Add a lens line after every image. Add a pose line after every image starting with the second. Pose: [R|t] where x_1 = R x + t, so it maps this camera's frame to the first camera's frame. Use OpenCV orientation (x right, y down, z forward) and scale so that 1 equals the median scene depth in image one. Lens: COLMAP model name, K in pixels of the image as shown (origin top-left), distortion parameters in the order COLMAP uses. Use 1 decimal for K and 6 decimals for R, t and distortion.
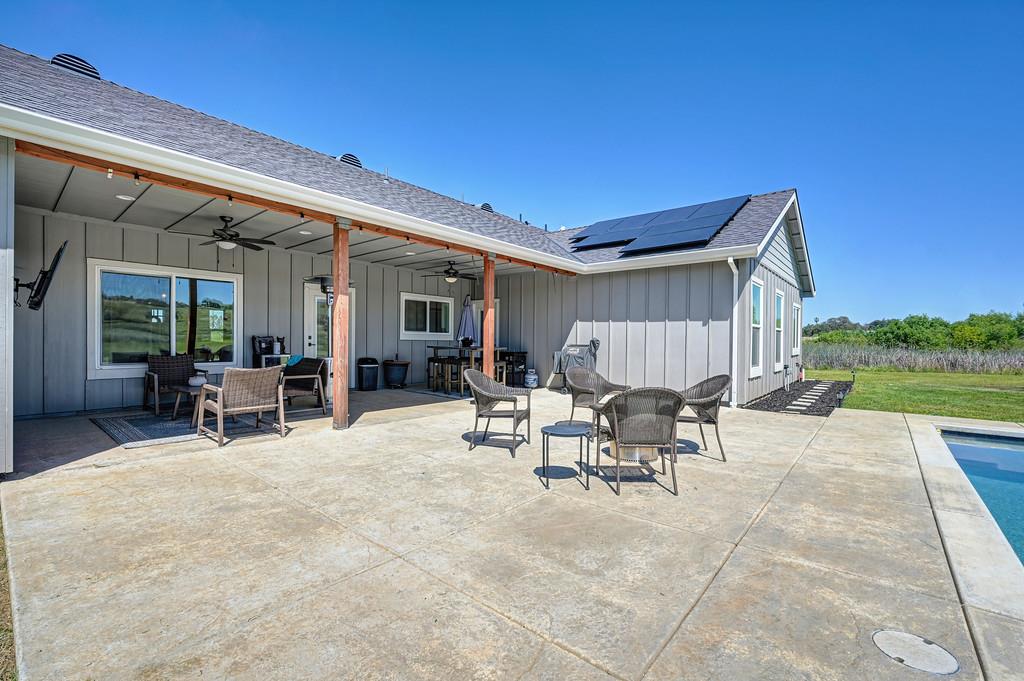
lens RADIAL K [[439.8, 0, 511.1], [0, 439.8, 340.2], [0, 0, 1]] dist [0.001686, -0.000314]
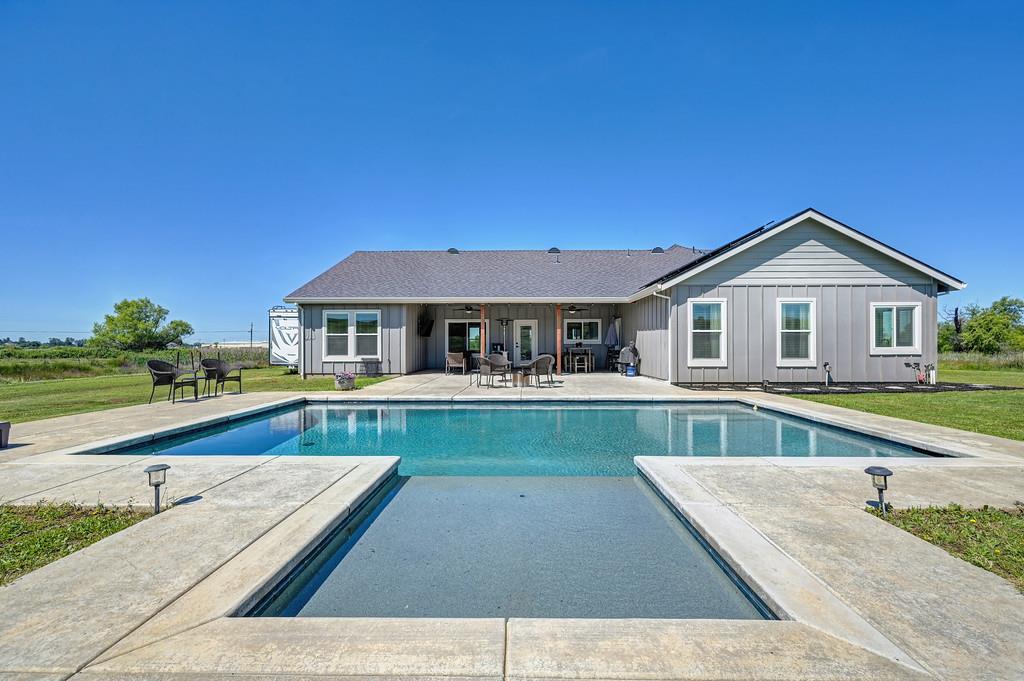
lens RADIAL K [[402.8, 0, 516.3], [0, 402.8, 344.6], [0, 0, 1]] dist [0.000256, -0.000299]
pose [[0.632120, -0.010836, -0.774795, 1.052127], [0.008347, 0.999939, -0.007174, 0.013793], [0.774826, -0.001932, 0.632172, -0.284101]]
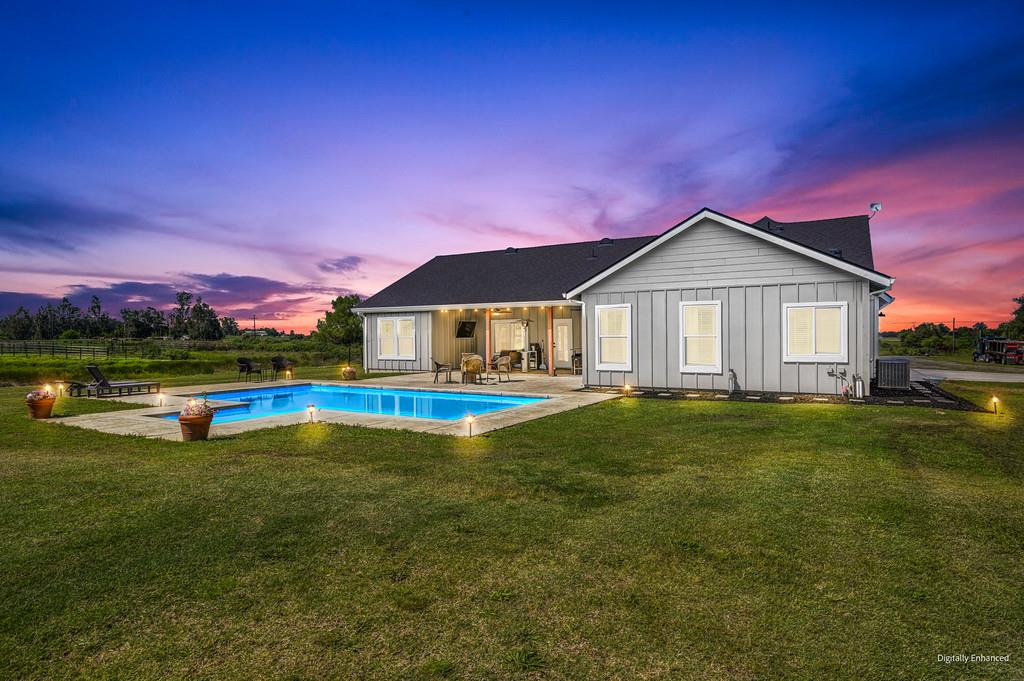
lens RADIAL K [[580.2, 0, 515.0], [0, 580.2, 344.8], [0, 0, 1]] dist [-0.017197, -0.000703]
pose [[0.159418, 0.004194, -0.987202, 2.172482], [0.009533, 0.999938, 0.005787, -0.015737], [0.987165, -0.010333, 0.159368, 0.317775]]
